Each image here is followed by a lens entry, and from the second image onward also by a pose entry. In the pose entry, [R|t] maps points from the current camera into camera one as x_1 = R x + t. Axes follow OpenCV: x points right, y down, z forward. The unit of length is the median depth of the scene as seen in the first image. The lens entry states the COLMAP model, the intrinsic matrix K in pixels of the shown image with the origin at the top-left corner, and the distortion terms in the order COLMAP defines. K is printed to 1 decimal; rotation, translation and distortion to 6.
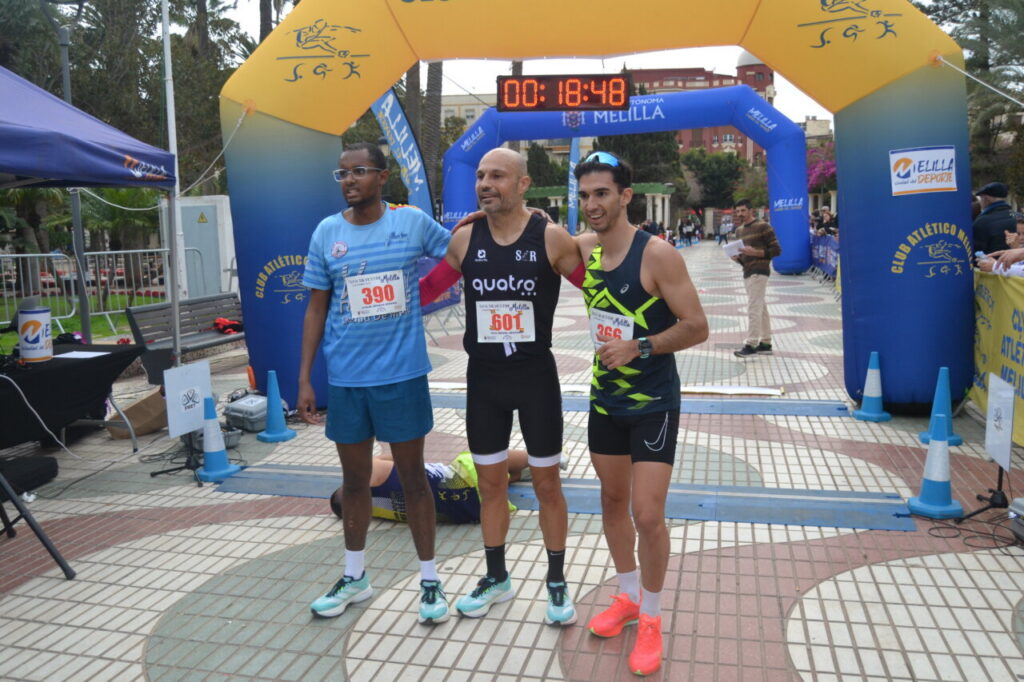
lens RADIAL K [[877.3, 0, 504.6], [0, 877.3, 364.4], [0, 0, 1]] dist [-0.076620, 0.017619]
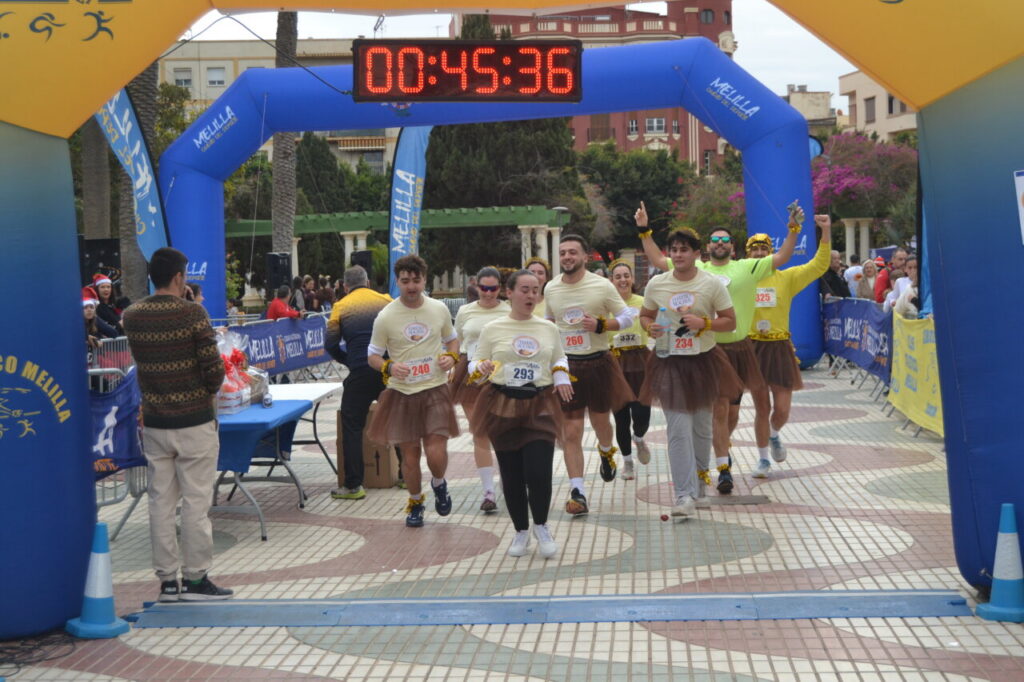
lens RADIAL K [[1647.8, 0, 511.7], [0, 1647.8, 360.3], [0, 0, 1]] dist [-0.035440, -0.069766]
pose [[0.987004, -0.011915, 0.160255, -0.082078], [0.029408, 0.993799, -0.107230, -0.001357], [-0.157984, 0.110549, 0.981234, -0.060331]]
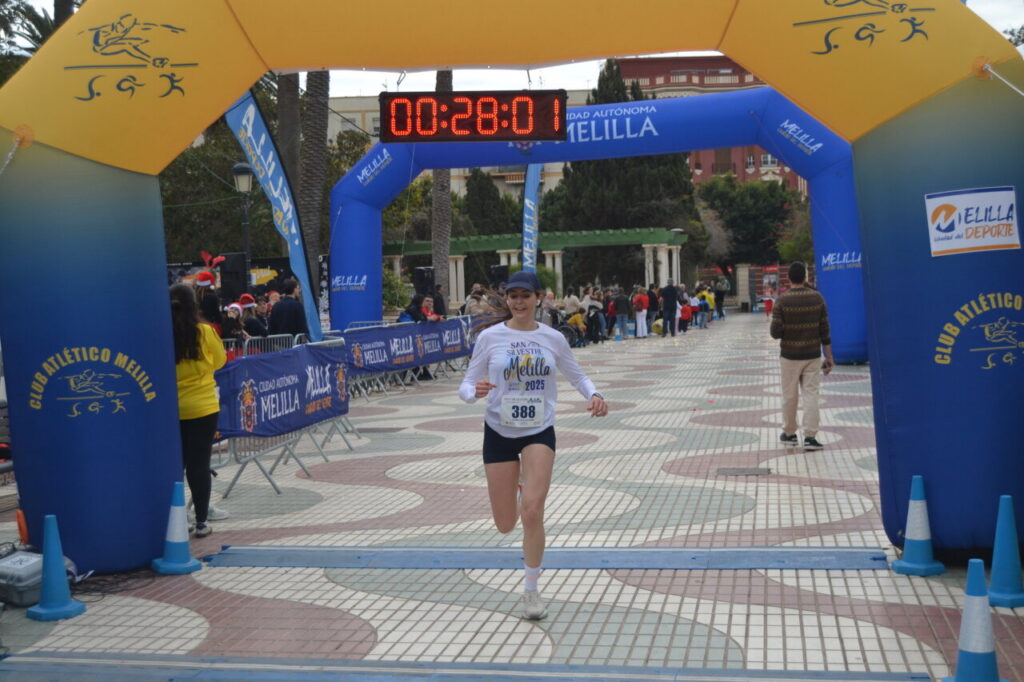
lens RADIAL K [[1360.5, 0, 512.2], [0, 1360.5, 361.1], [0, 0, 1]] dist [-0.046197, -0.040830]
pose [[0.998402, -0.008983, 0.055787, 0.034705], [0.014876, 0.994242, -0.106124, 0.004406], [-0.054512, 0.106785, 0.992787, -0.079297]]
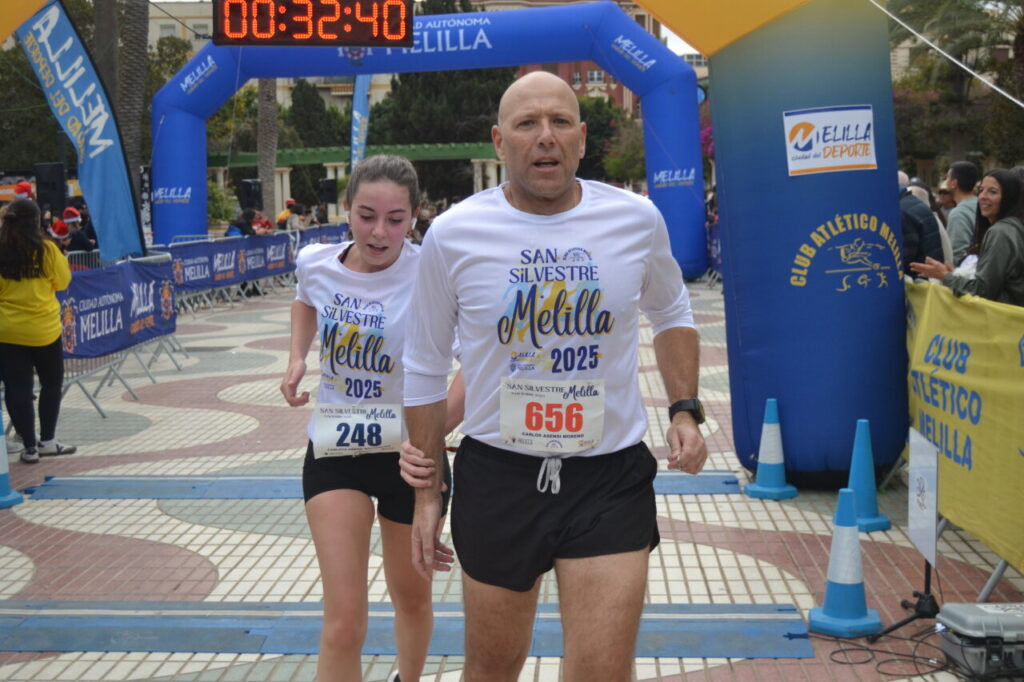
lens RADIAL K [[1356.6, 0, 507.2], [0, 1356.6, 356.3], [0, 0, 1]] dist [-0.042200, -0.024139]
pose [[0.983791, -0.015220, 0.178669, 0.022968], [0.023554, 0.998727, -0.044615, -0.004690], [-0.177763, 0.048101, 0.982897, -0.030626]]
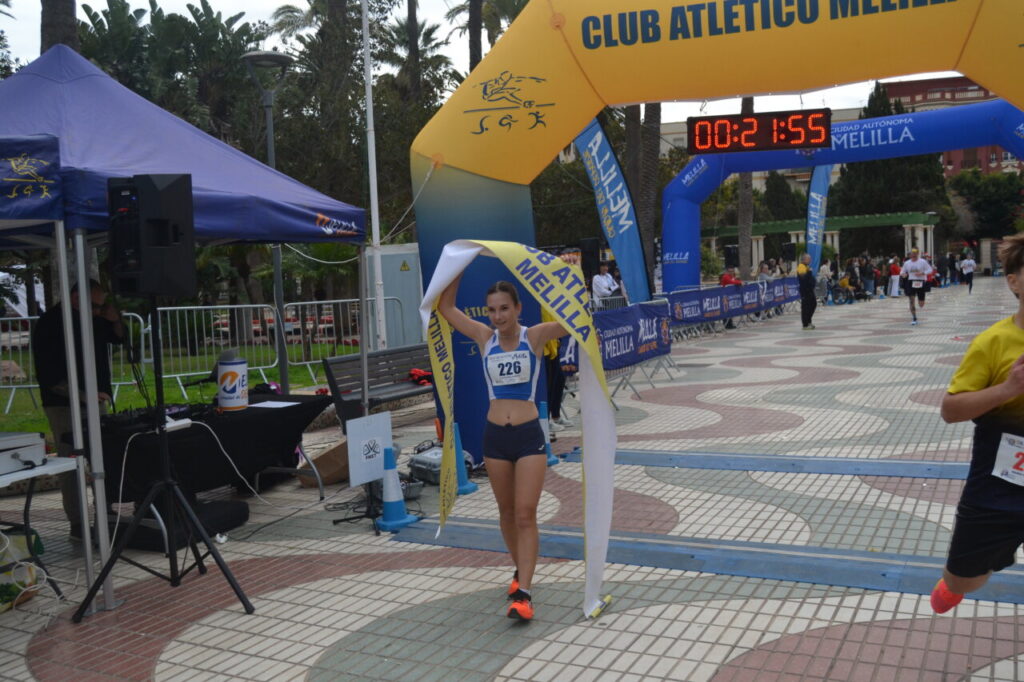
lens RADIAL K [[974.5, 0, 507.1], [0, 974.5, 358.3], [0, 0, 1]] dist [-0.076692, 0.026407]
pose [[0.971470, -0.000284, -0.237163, 0.050762], [-0.014582, 0.998036, -0.060928, 0.000342], [0.236714, 0.062648, 0.969557, -0.062075]]
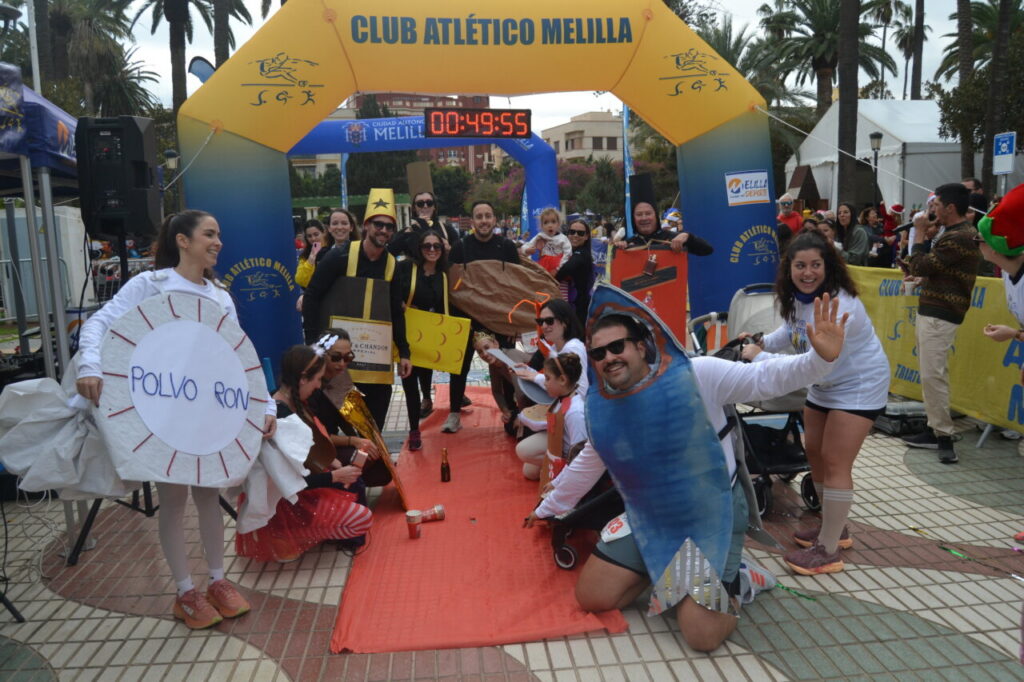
lens RADIAL K [[815.2, 0, 507.5], [0, 815.2, 349.2], [0, 0, 1]] dist [-0.069852, 0.001999]
pose [[0.948820, -0.051286, 0.311625, -0.267283], [0.056248, 0.998393, -0.006949, 0.018691], [-0.310768, 0.024121, 0.950180, -0.096880]]
